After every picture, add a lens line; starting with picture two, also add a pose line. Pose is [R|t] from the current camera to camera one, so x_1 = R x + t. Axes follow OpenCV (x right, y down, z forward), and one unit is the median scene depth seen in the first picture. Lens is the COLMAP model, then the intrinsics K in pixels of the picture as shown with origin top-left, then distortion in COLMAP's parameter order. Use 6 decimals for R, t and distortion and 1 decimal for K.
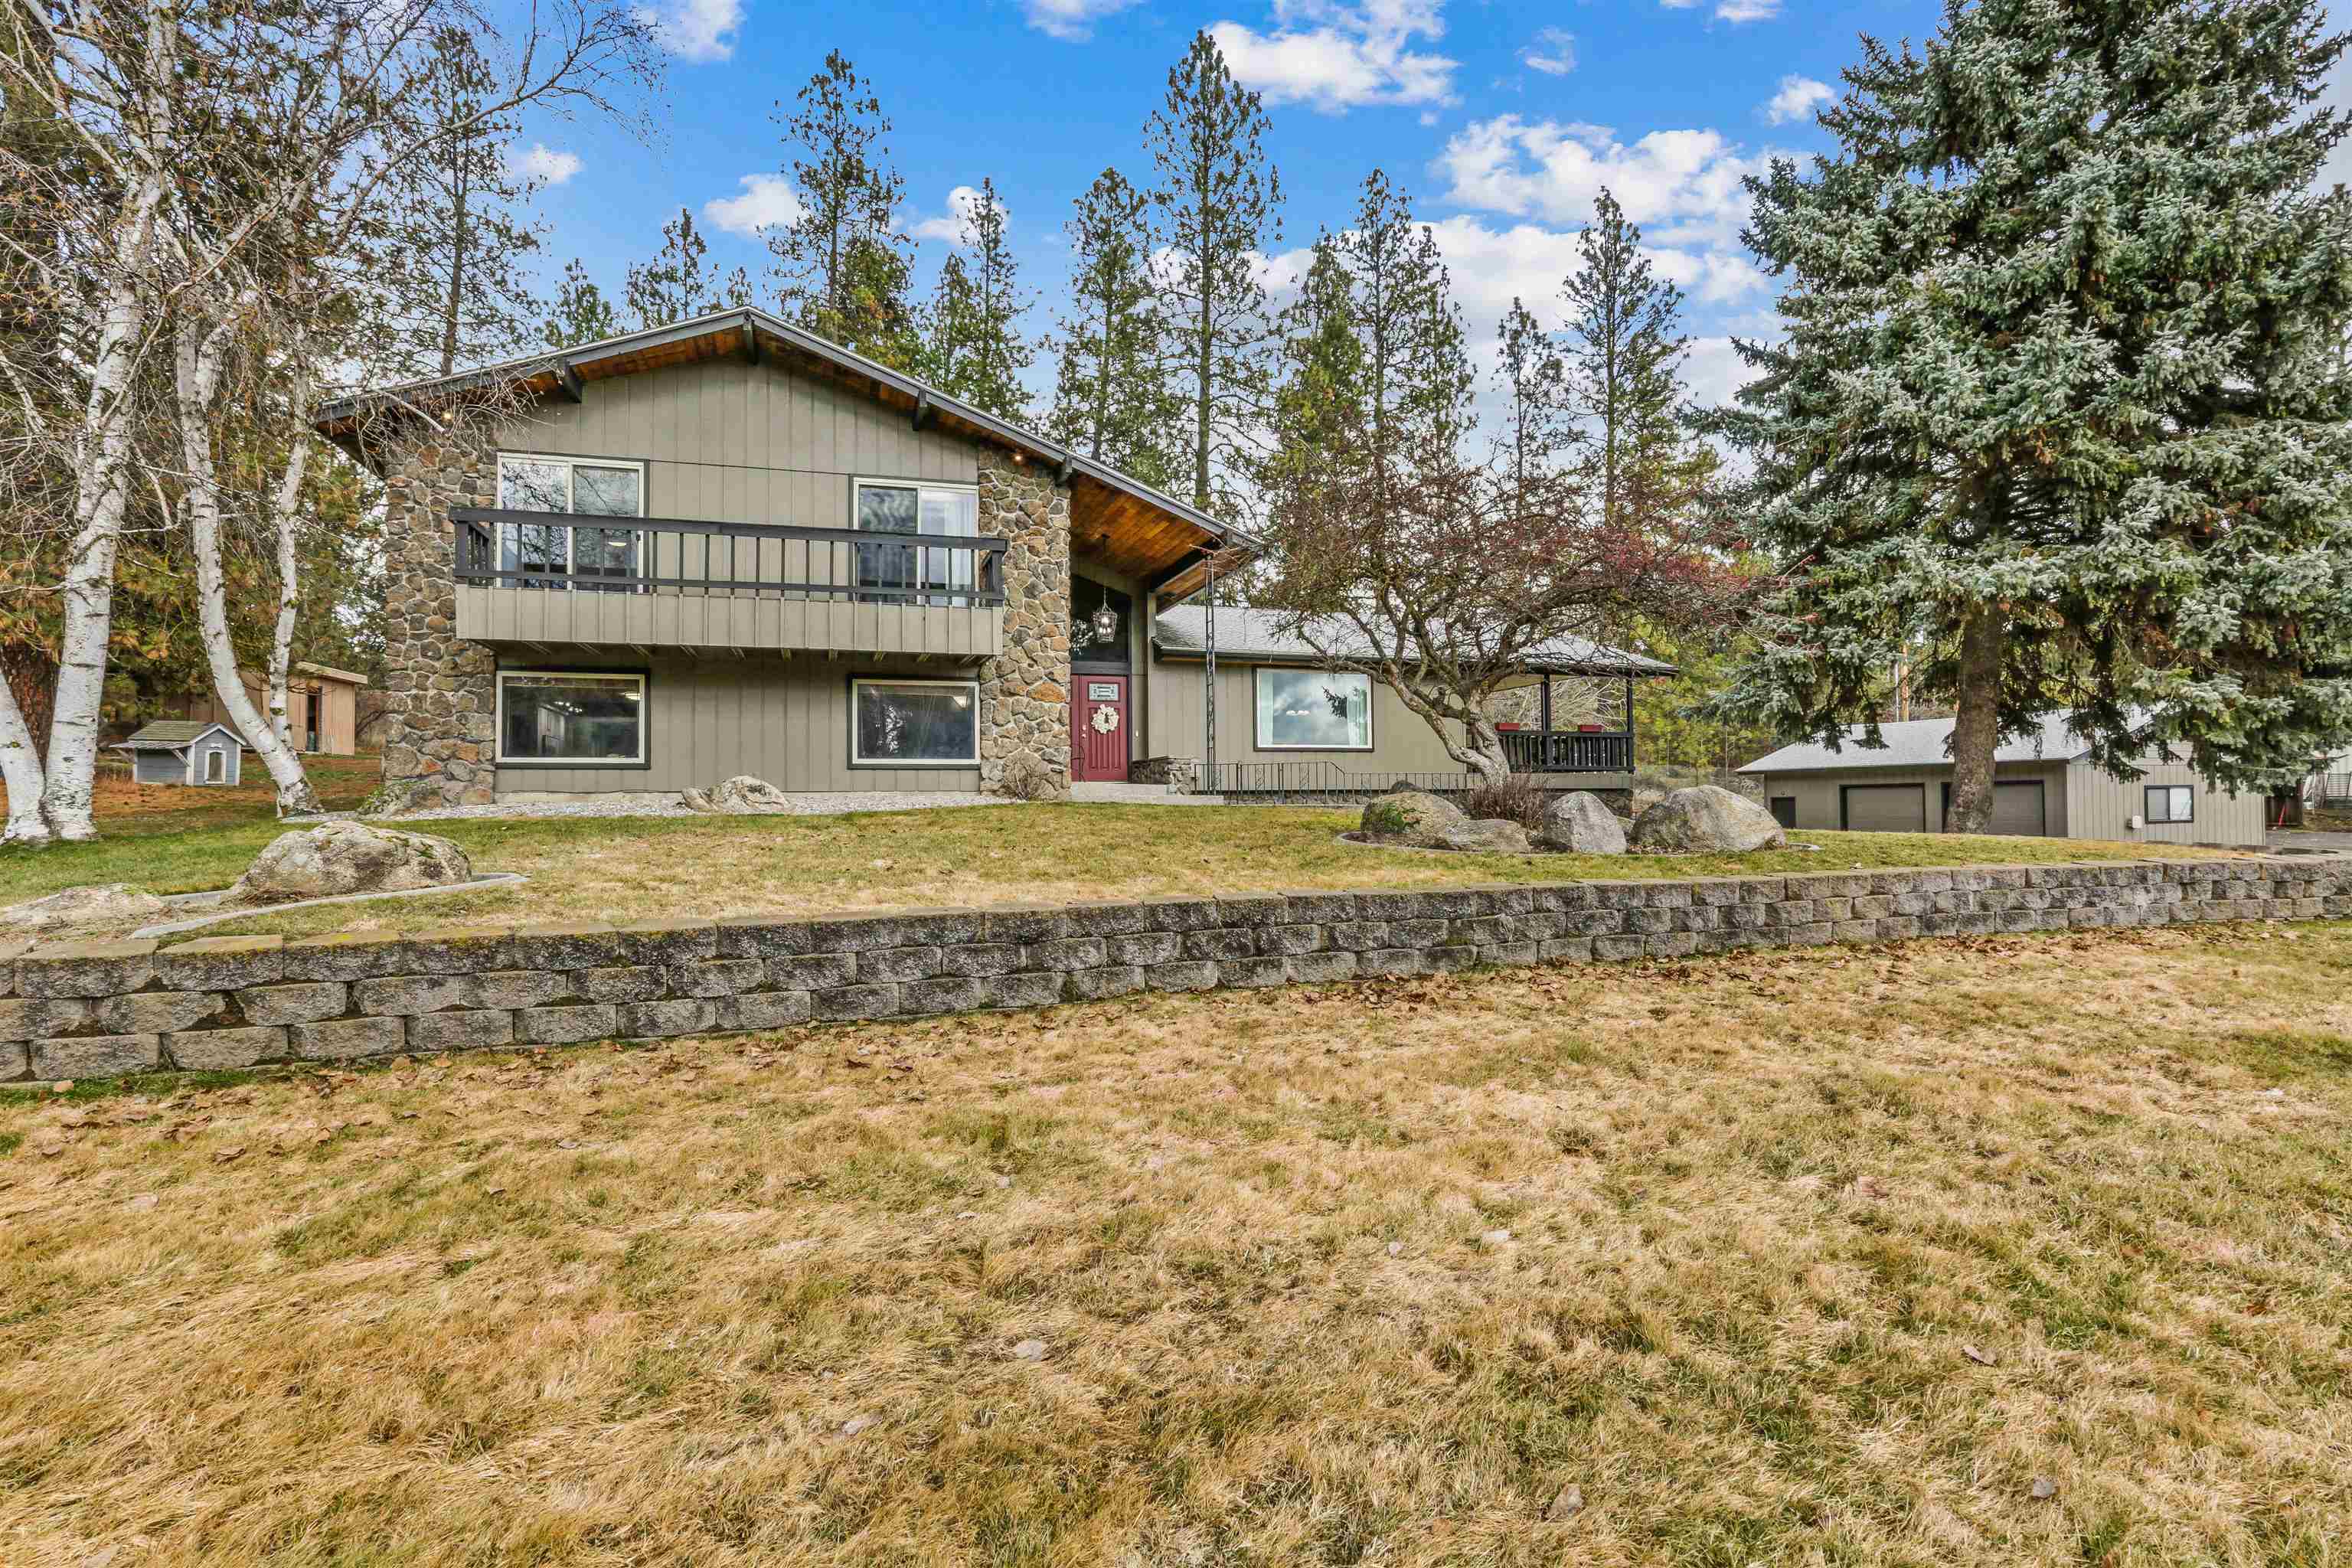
lens RADIAL K [[1146.8, 0, 1181.5], [0, 1146.8, 793.0], [0, 0, 1]] dist [-0.000079, 0.000002]
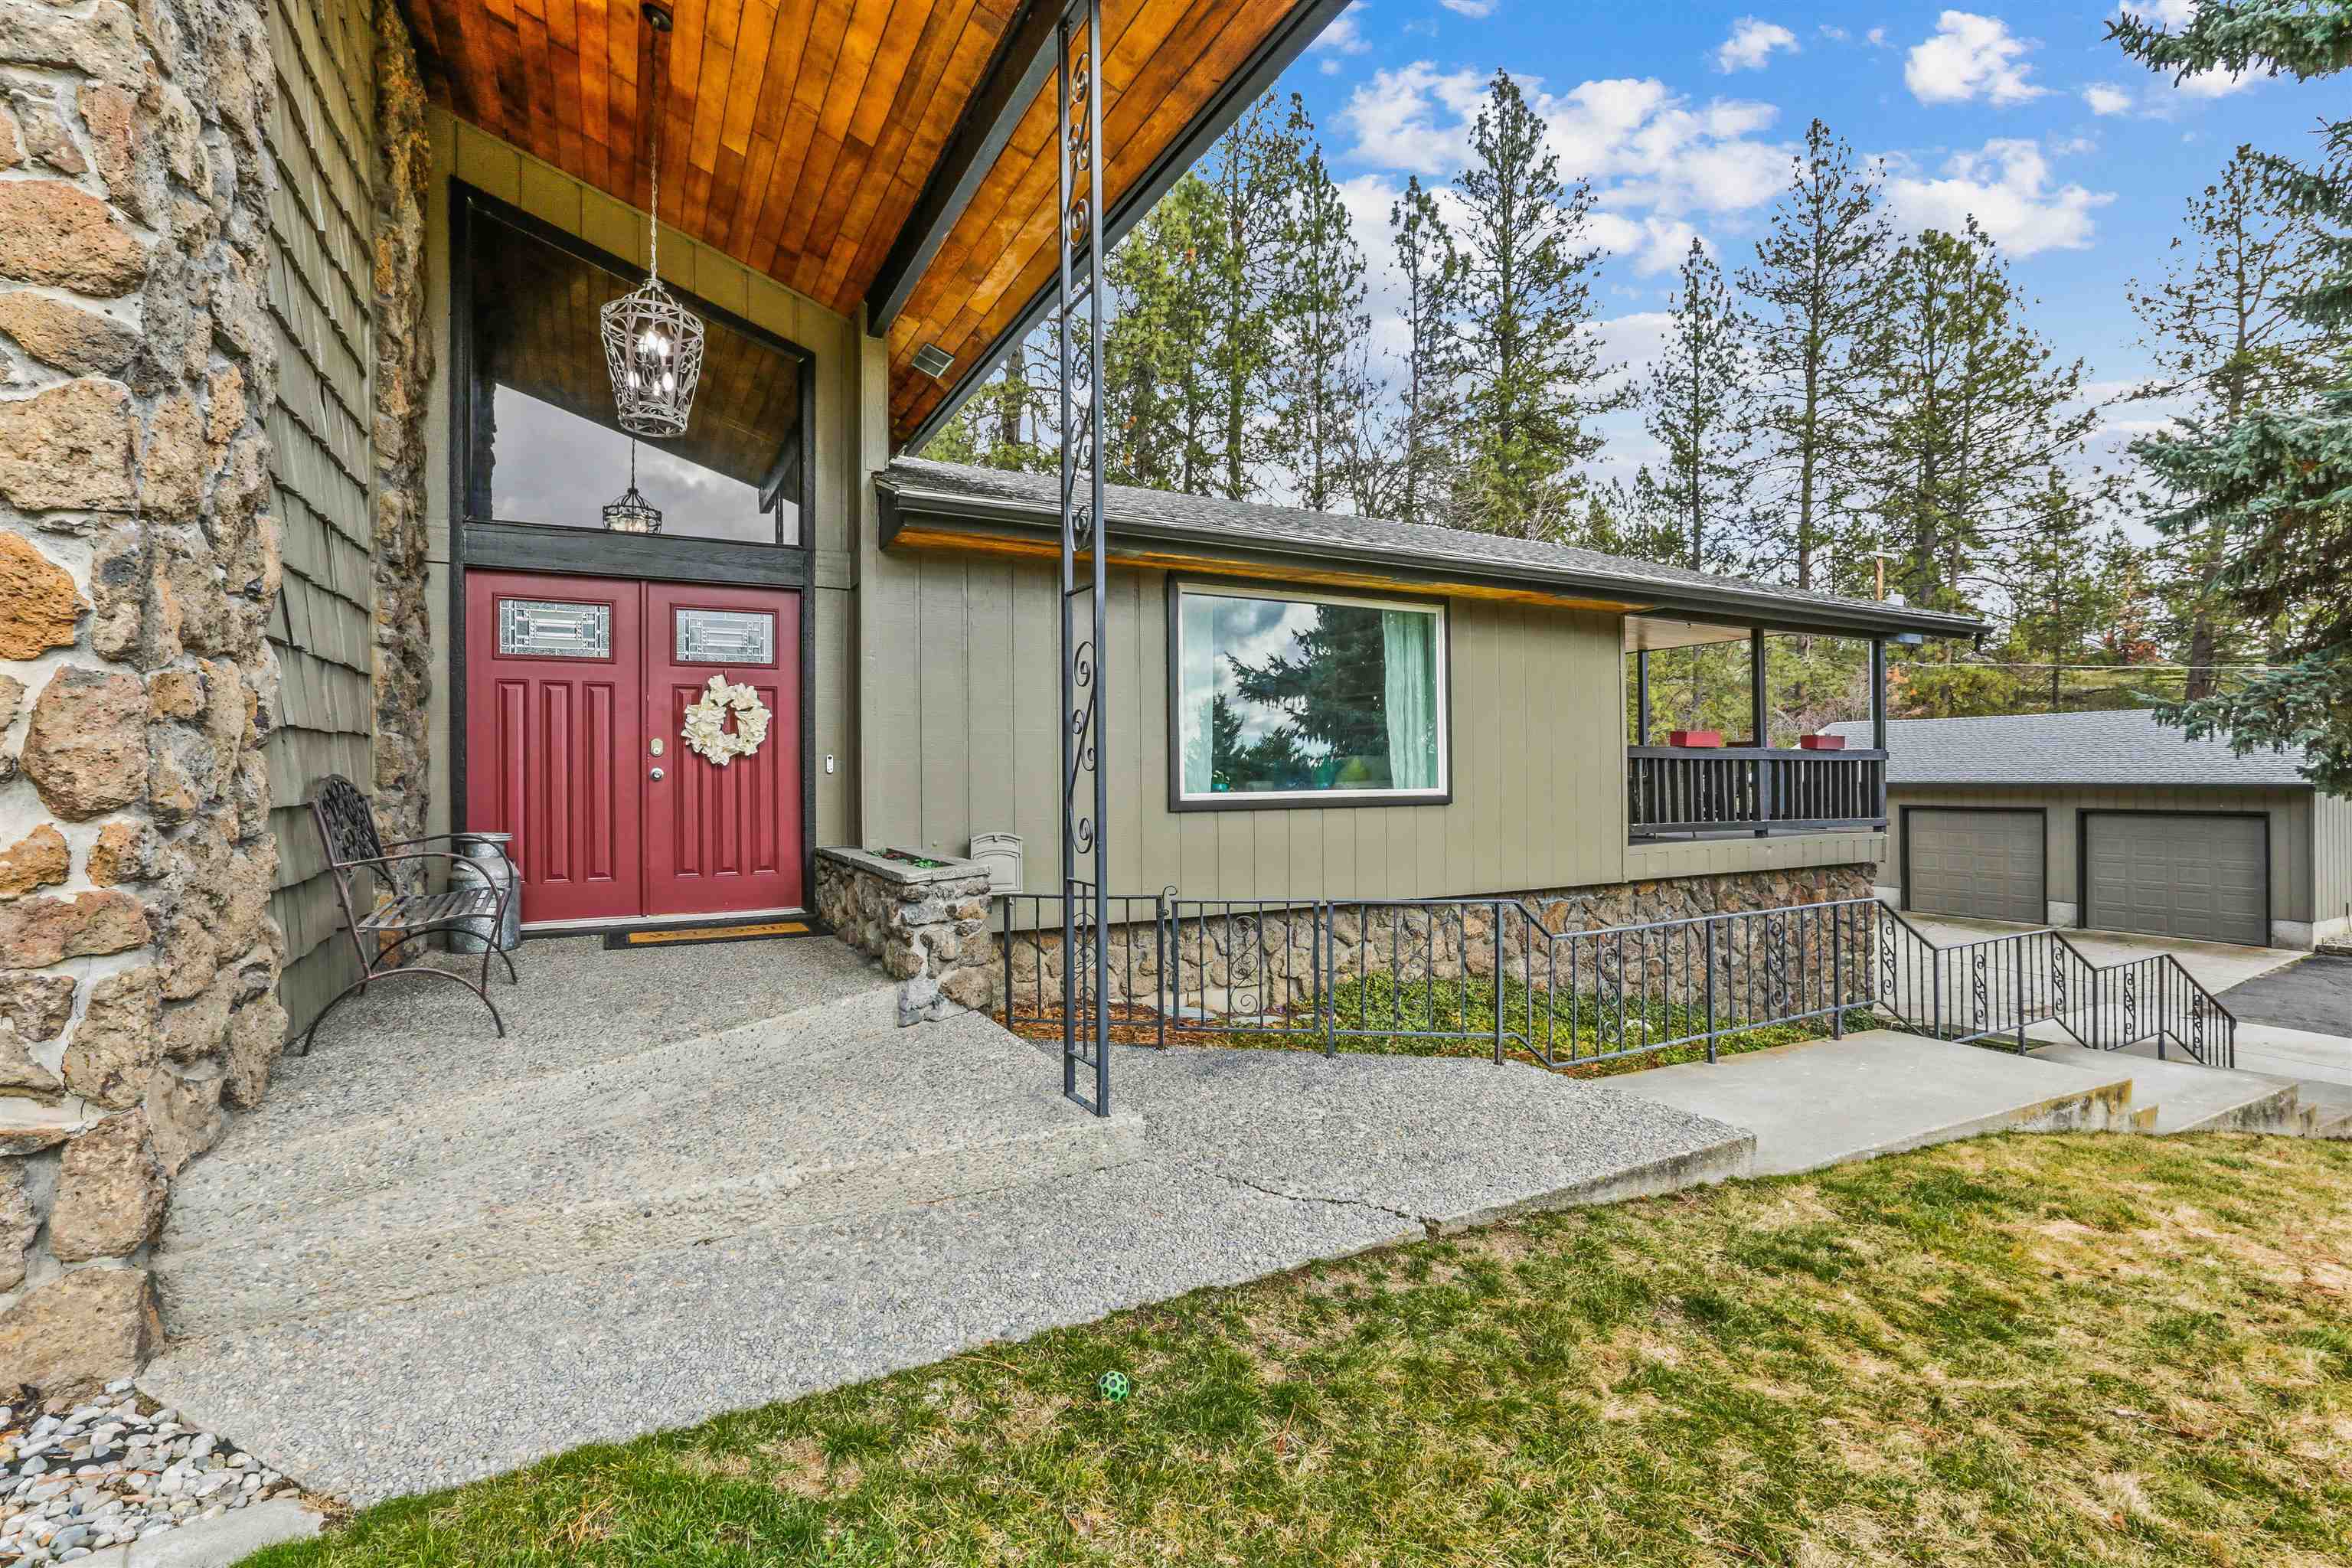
lens RADIAL K [[1074.6, 0, 1180.3], [0, 1074.6, 764.6], [0, 0, 1]] dist [-0.000163, 0.000971]
pose [[0.984610, 0.005255, 0.174688, 0.002799], [-0.006063, 0.999973, 0.004095, -0.022873], [-0.174661, -0.005091, 0.984615, 0.288131]]
